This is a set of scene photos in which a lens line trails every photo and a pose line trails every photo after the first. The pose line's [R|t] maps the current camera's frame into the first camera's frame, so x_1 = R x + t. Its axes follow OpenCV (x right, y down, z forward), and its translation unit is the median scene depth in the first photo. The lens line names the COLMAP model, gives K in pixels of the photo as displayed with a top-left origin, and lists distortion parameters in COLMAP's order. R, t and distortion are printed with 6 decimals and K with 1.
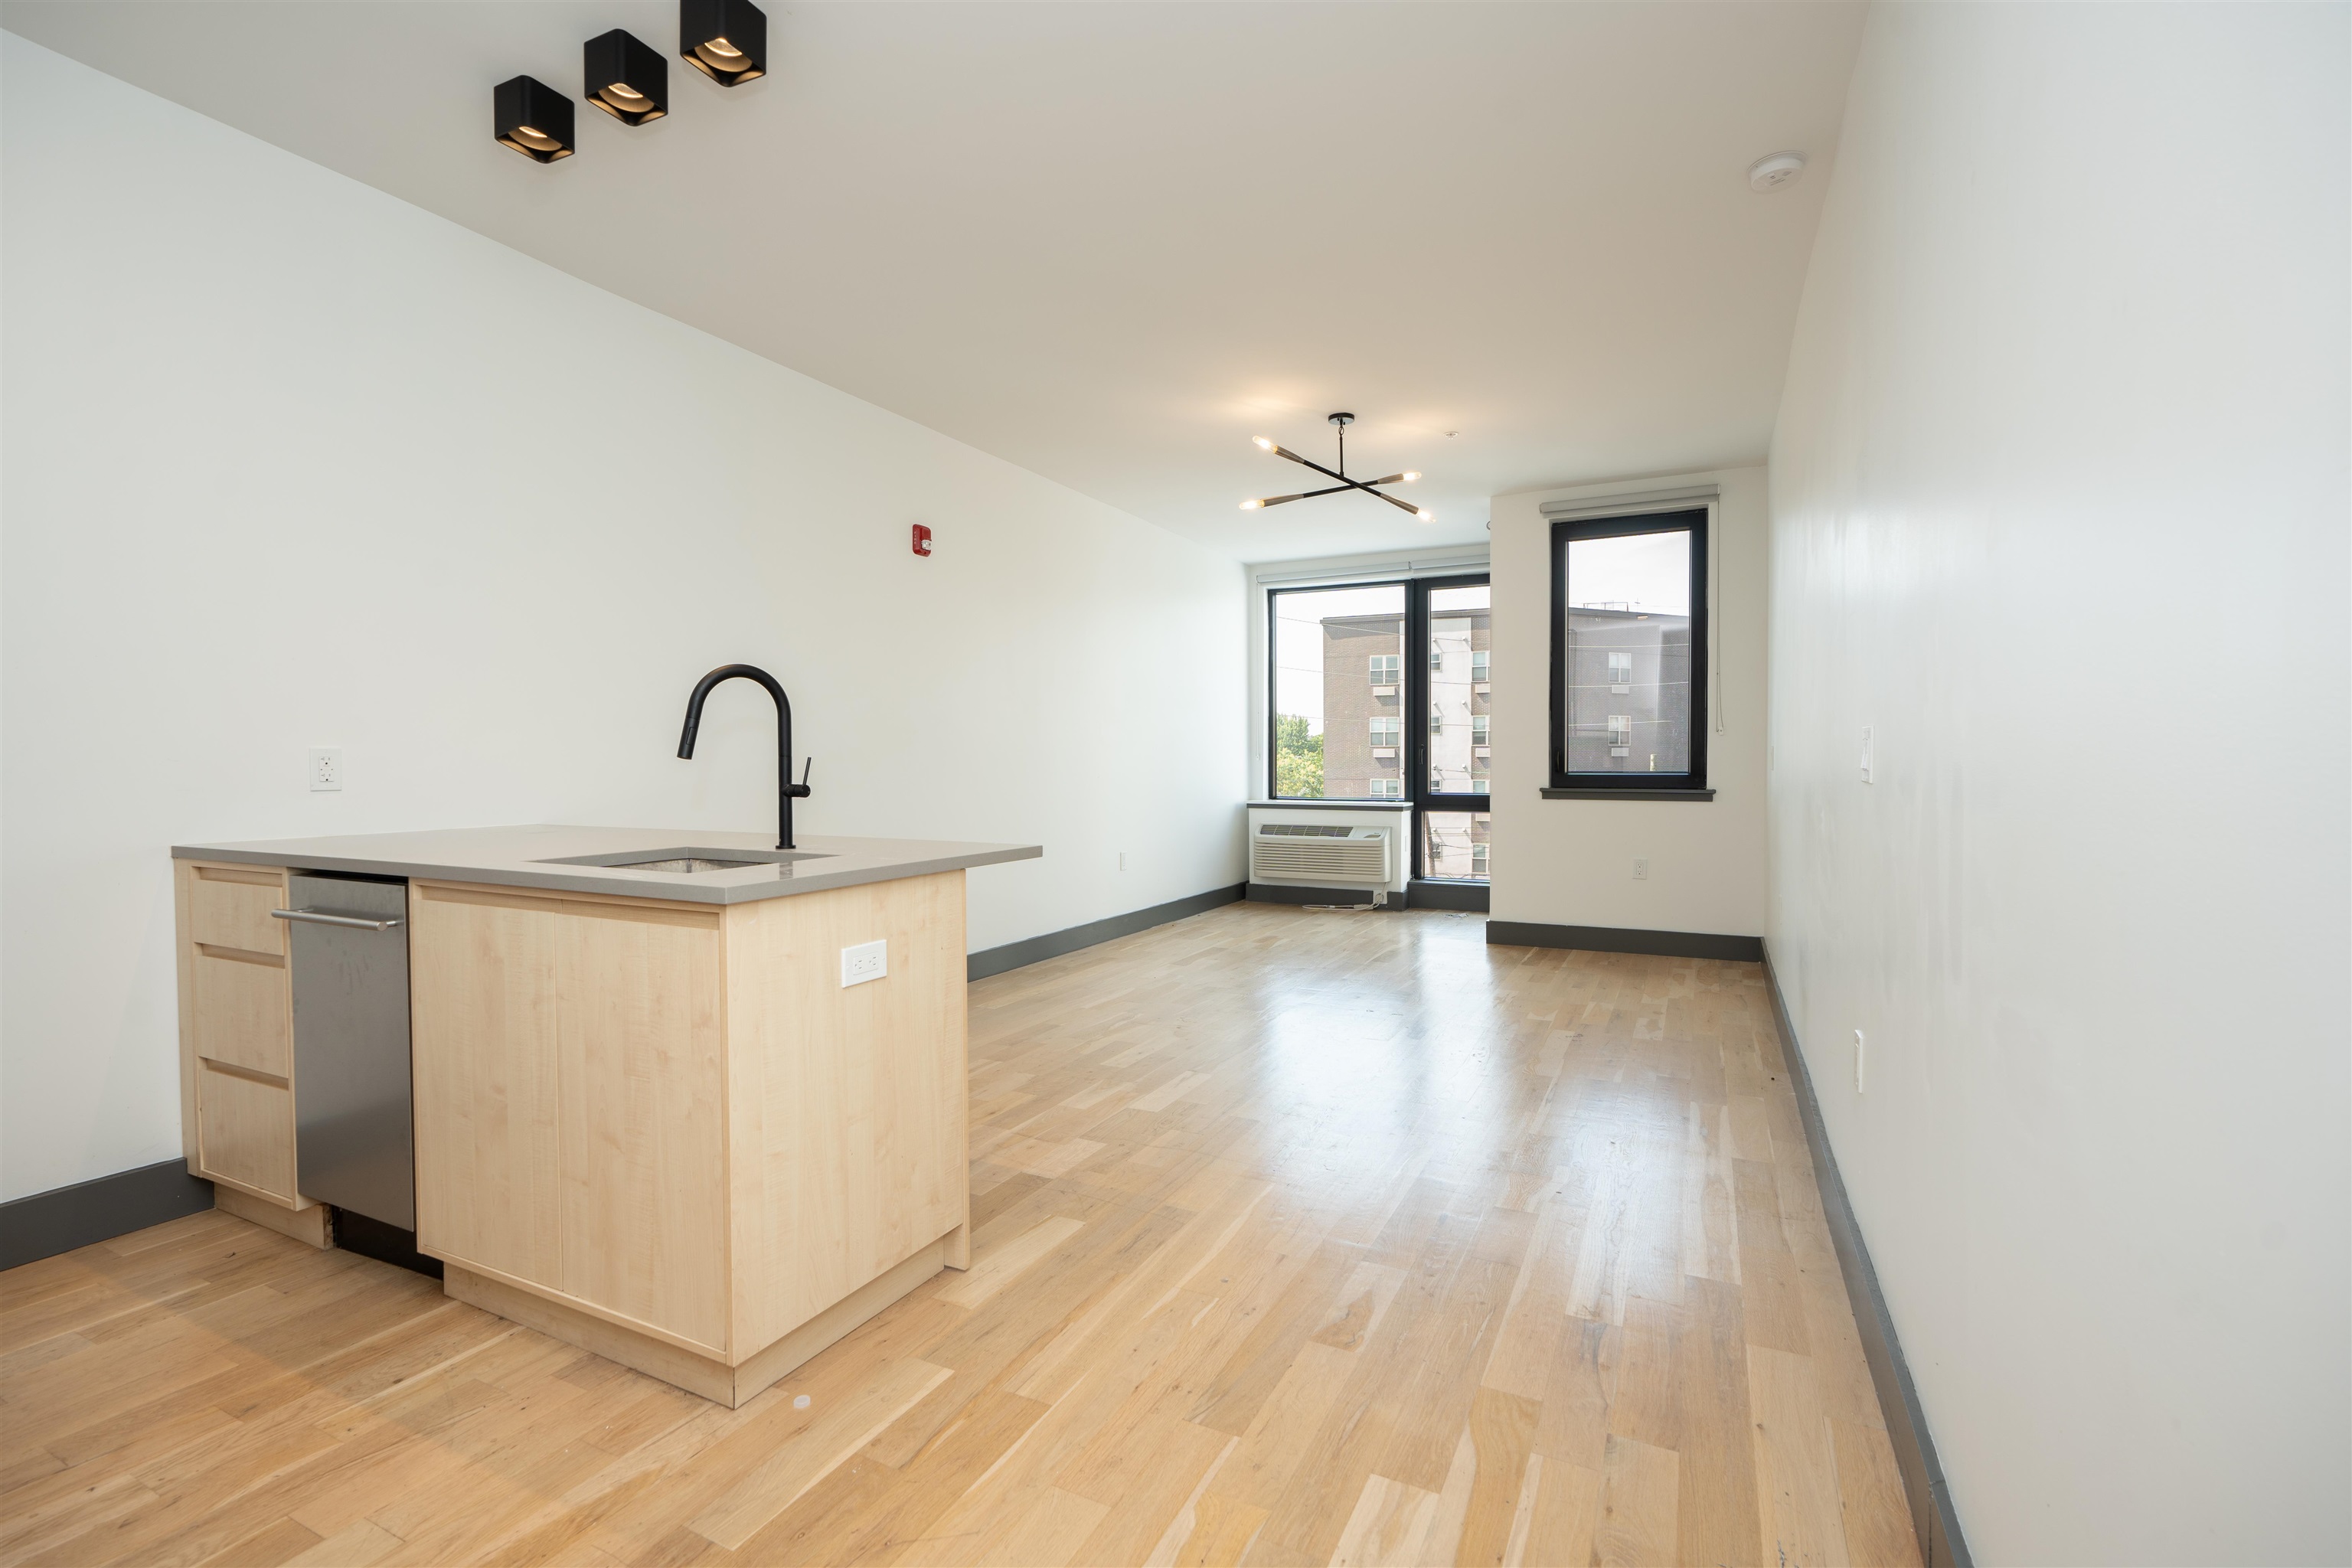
lens RADIAL K [[1056.4, 0, 1164.6], [0, 1056.4, 784.6], [0, 0, 1]] dist [-0.007107, 0.003256]
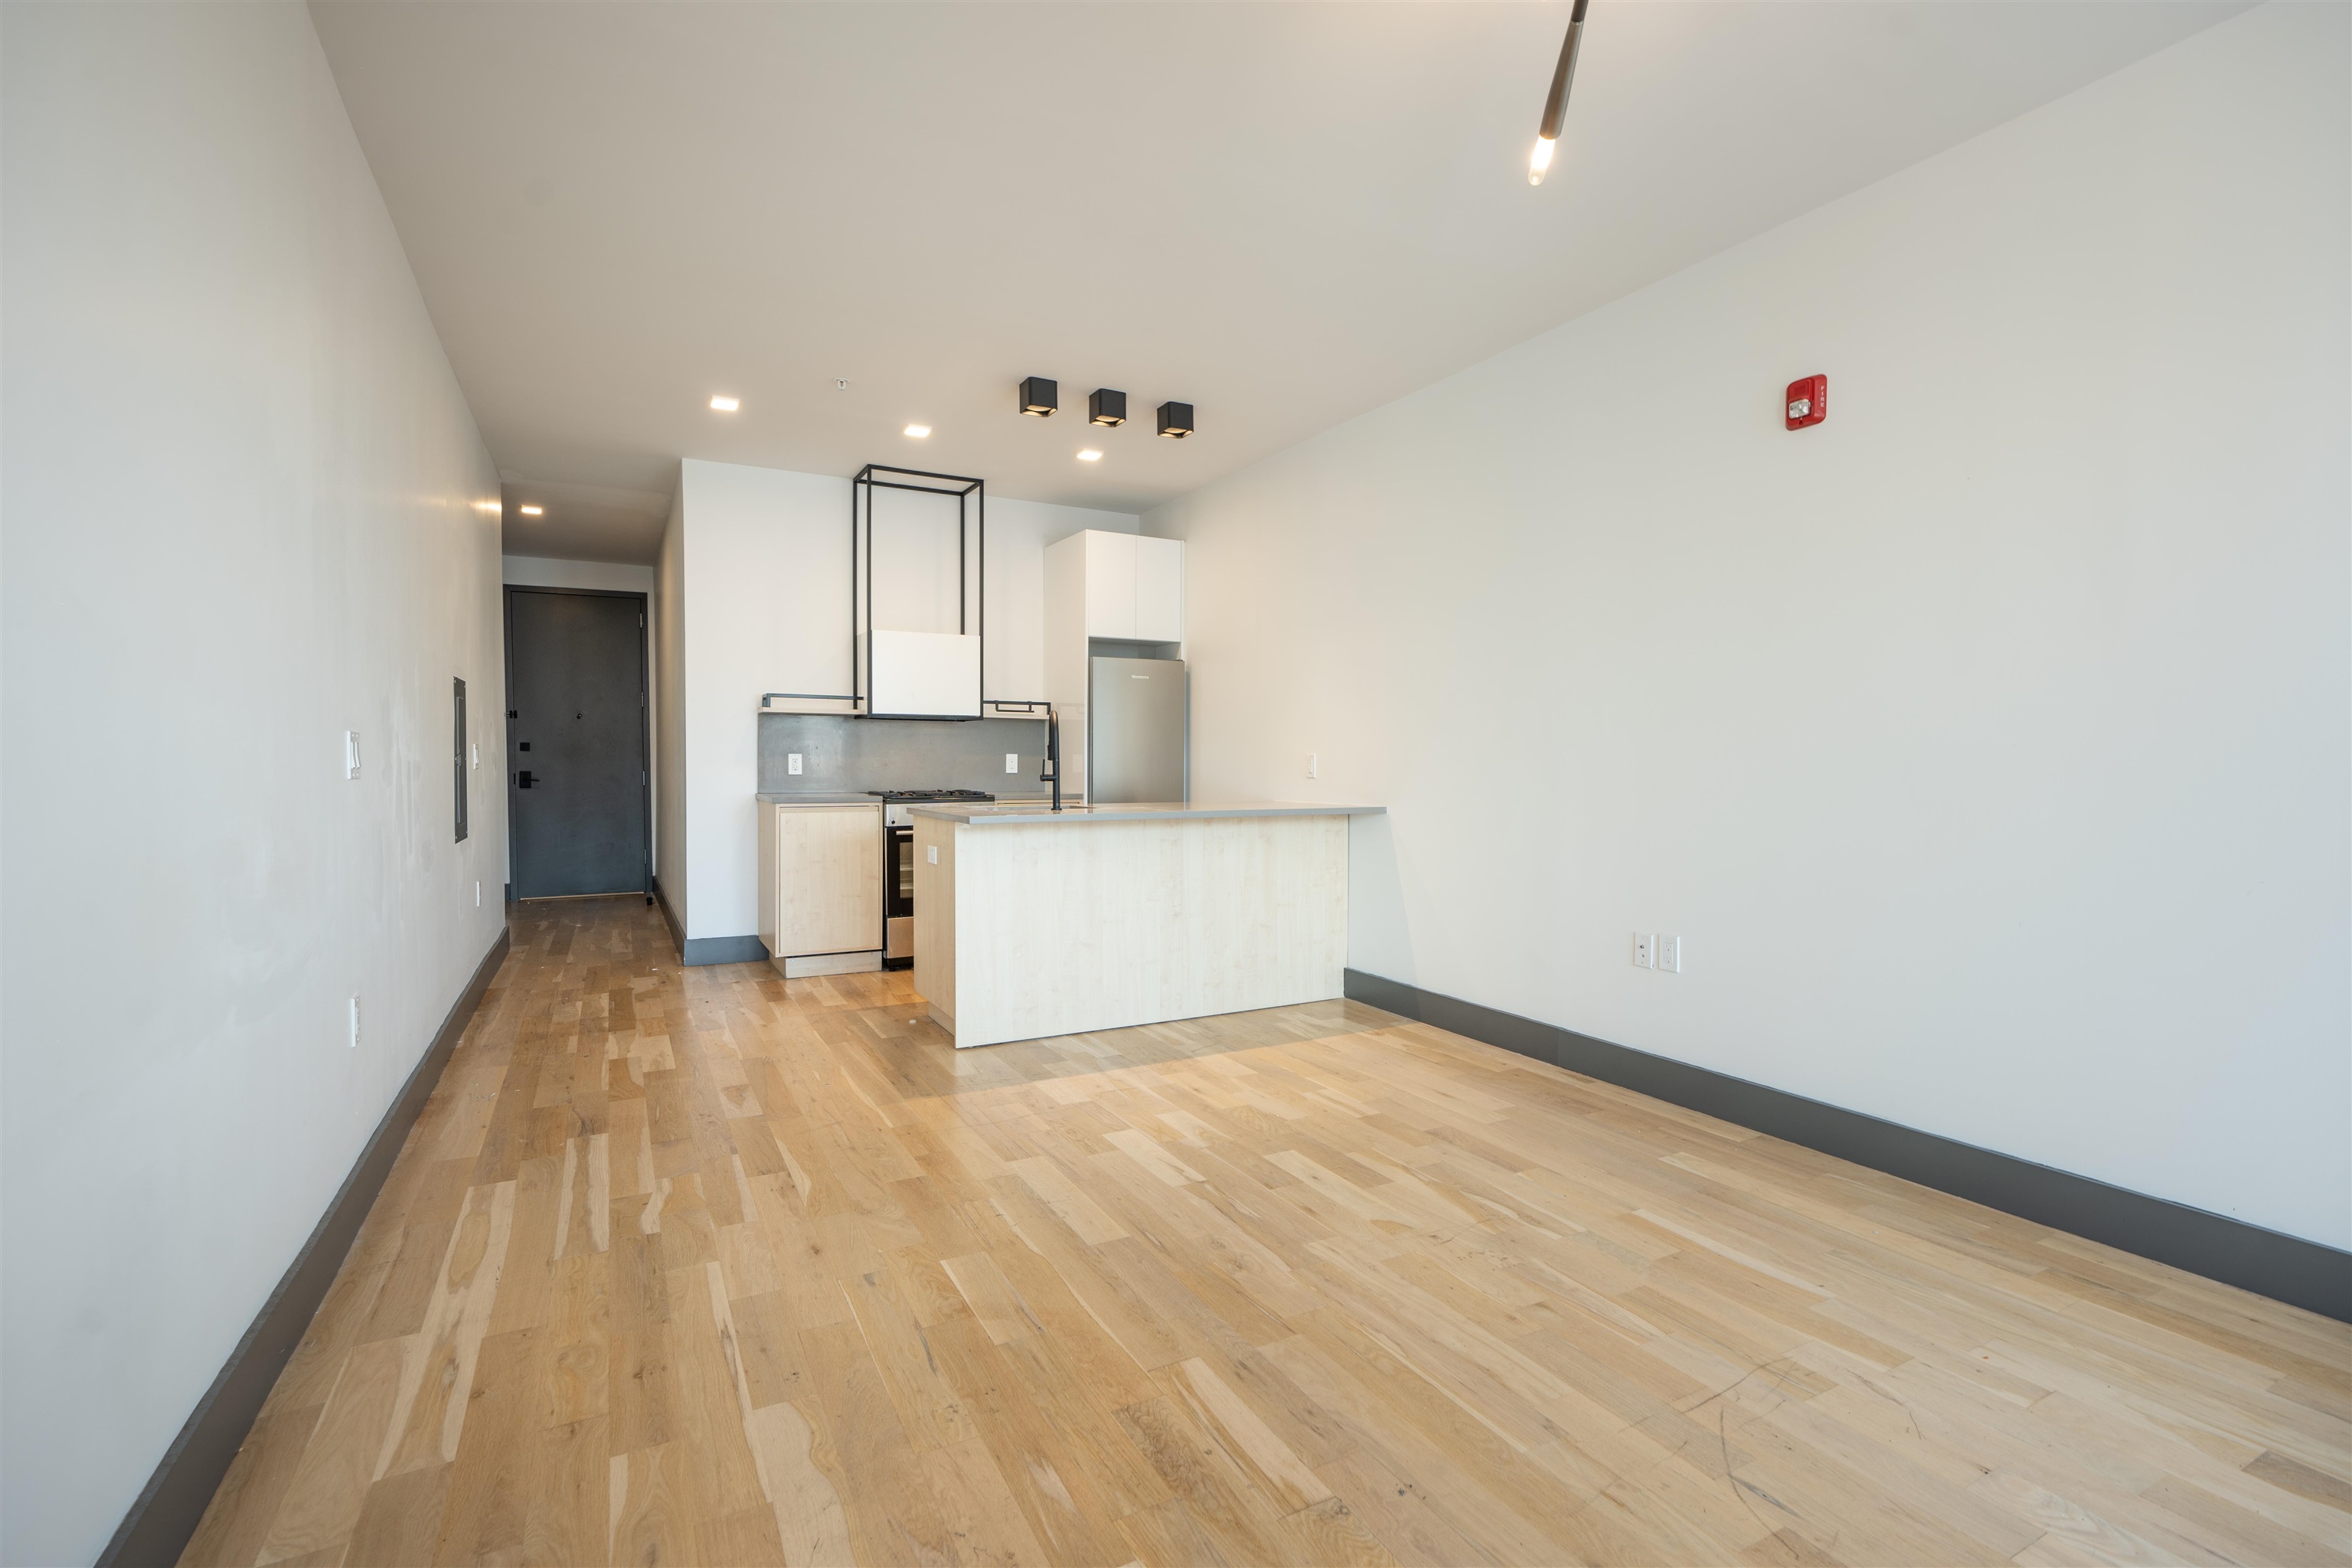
lens RADIAL K [[1056.6, 0, 1177.7], [0, 1056.6, 783.8], [0, 0, 1]] dist [-0.003406, 0.000872]
pose [[-0.571155, 0.015624, -0.820693, 0.991247], [-0.018633, 0.999314, 0.031992, -0.045268], [0.820630, 0.033565, -0.570473, 2.176694]]
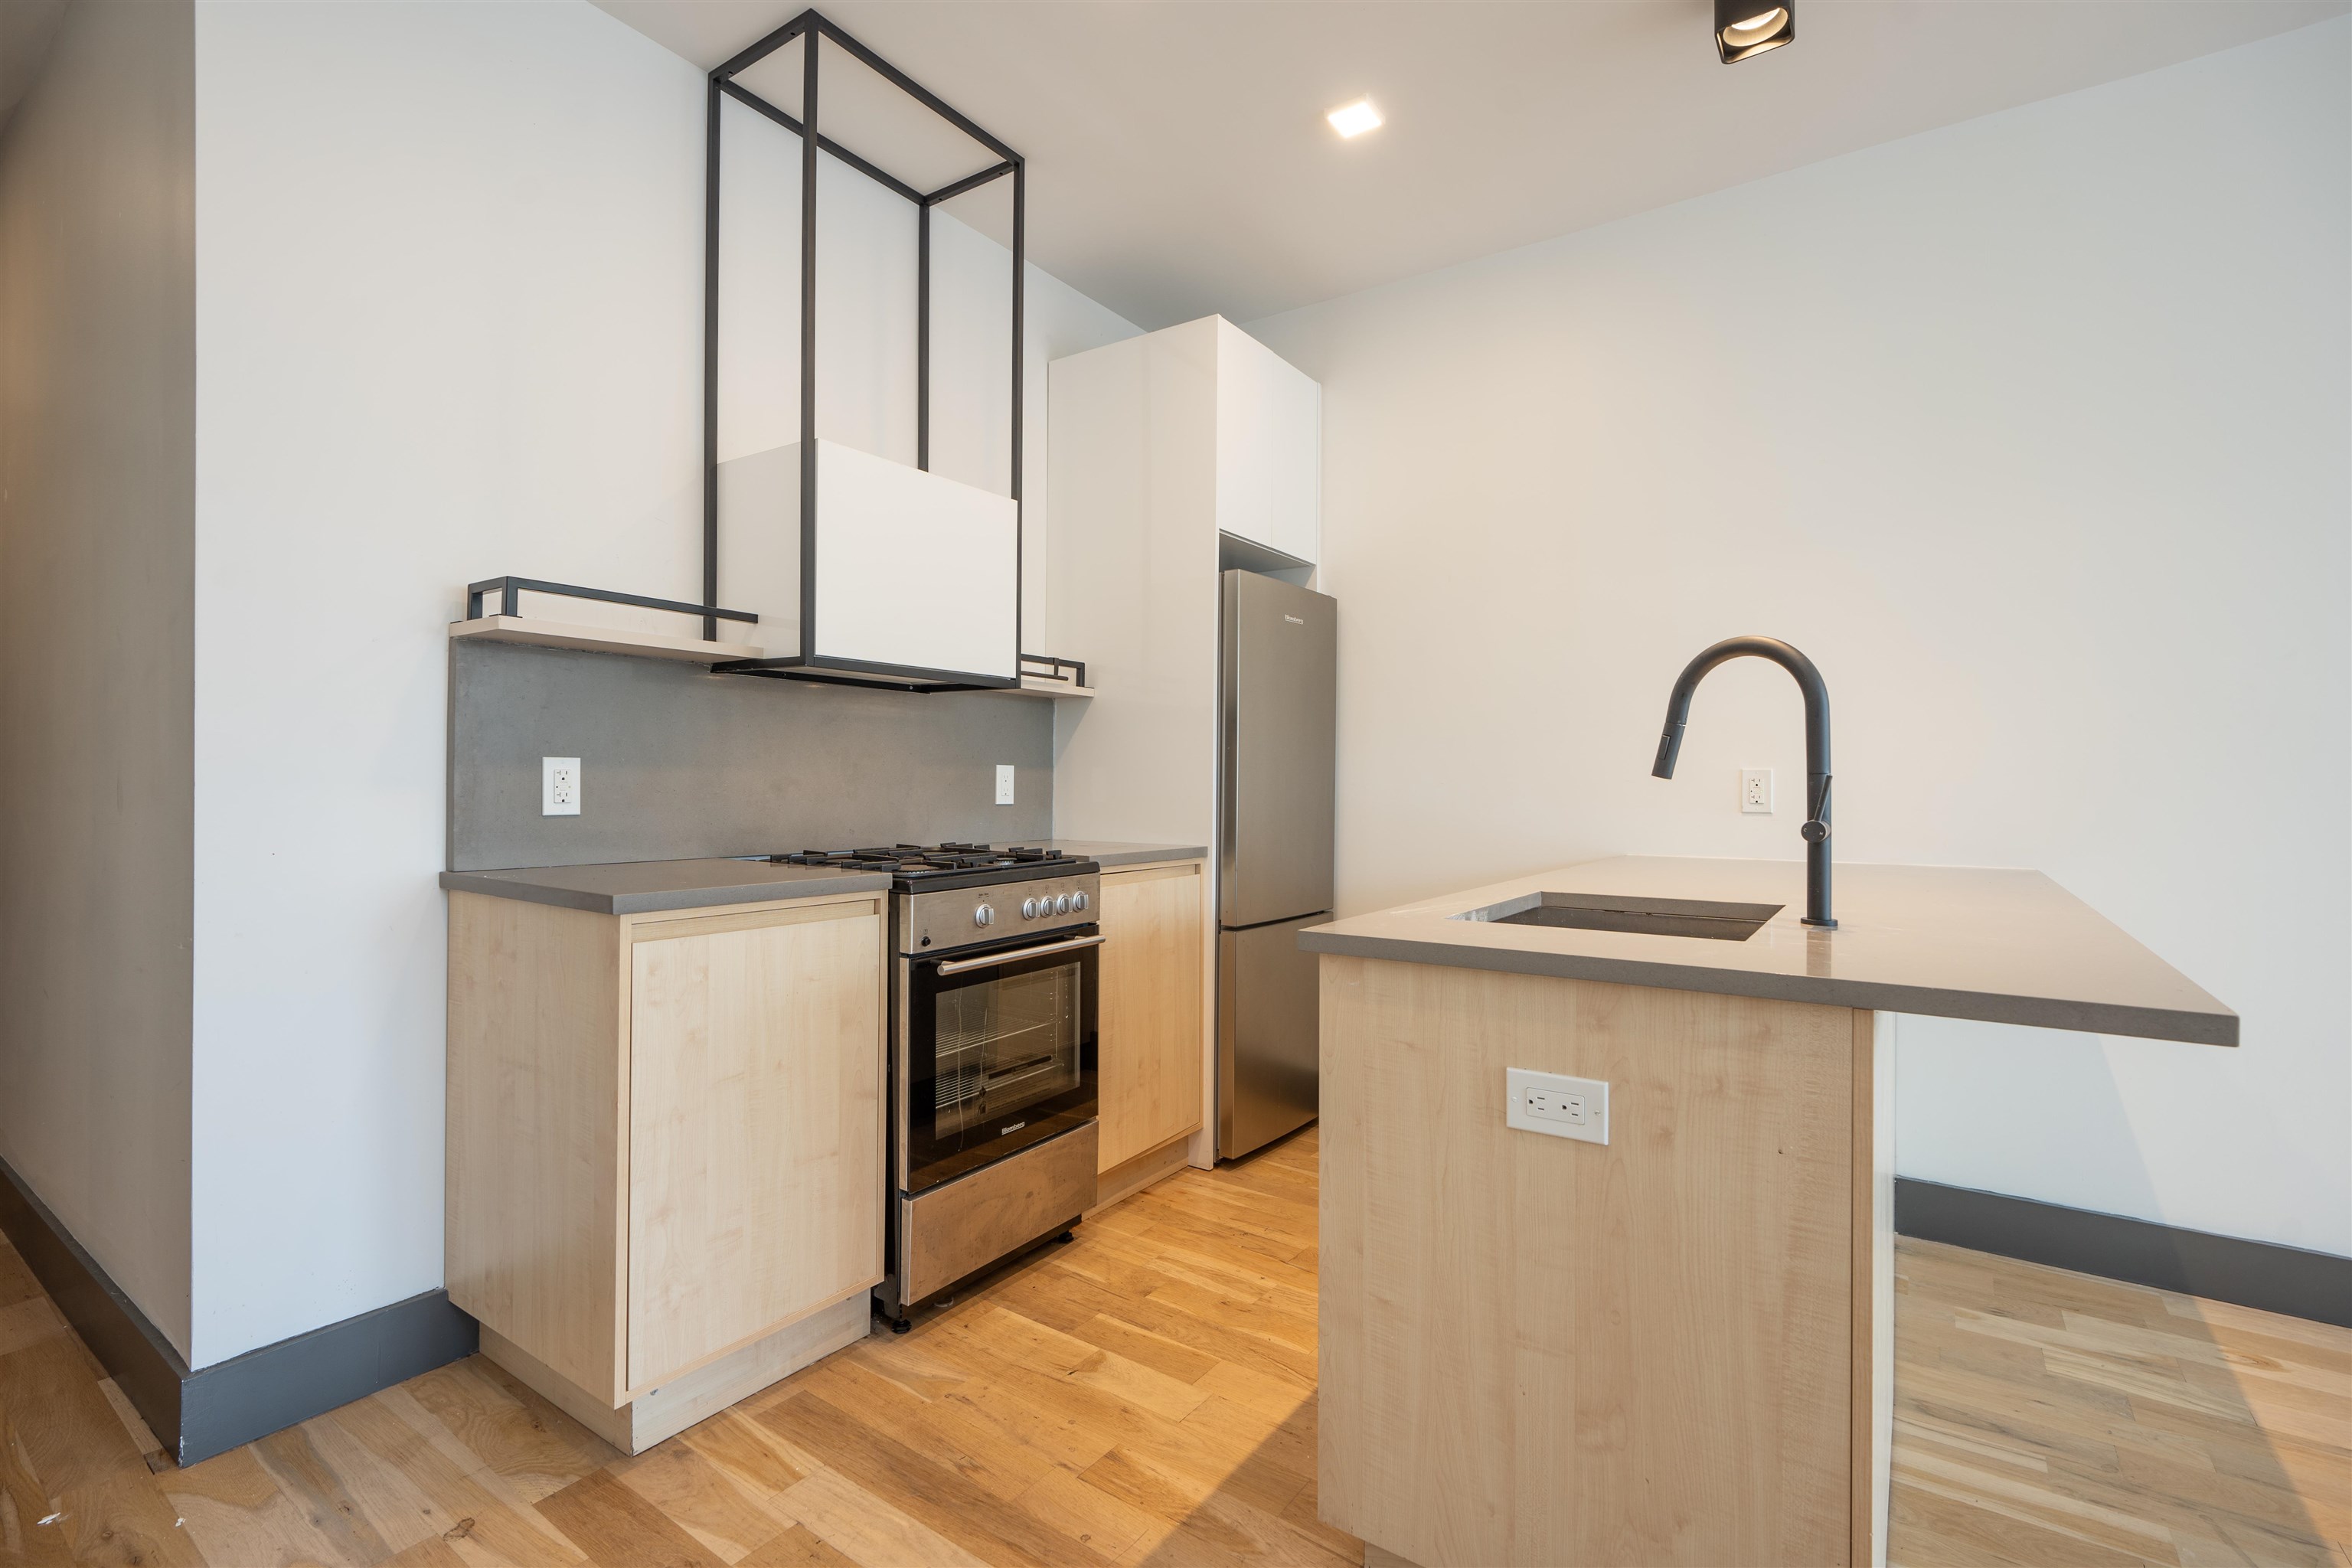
lens RADIAL K [[1061.2, 0, 1176.0], [0, 1061.2, 784.0], [0, 0, 1]] dist [-0.003294, 0.001386]
pose [[-0.146964, 0.000743, -0.989141, 0.302607], [-0.024407, 0.999693, 0.004378, -0.014391], [0.988841, 0.024785, -0.146901, 0.714299]]
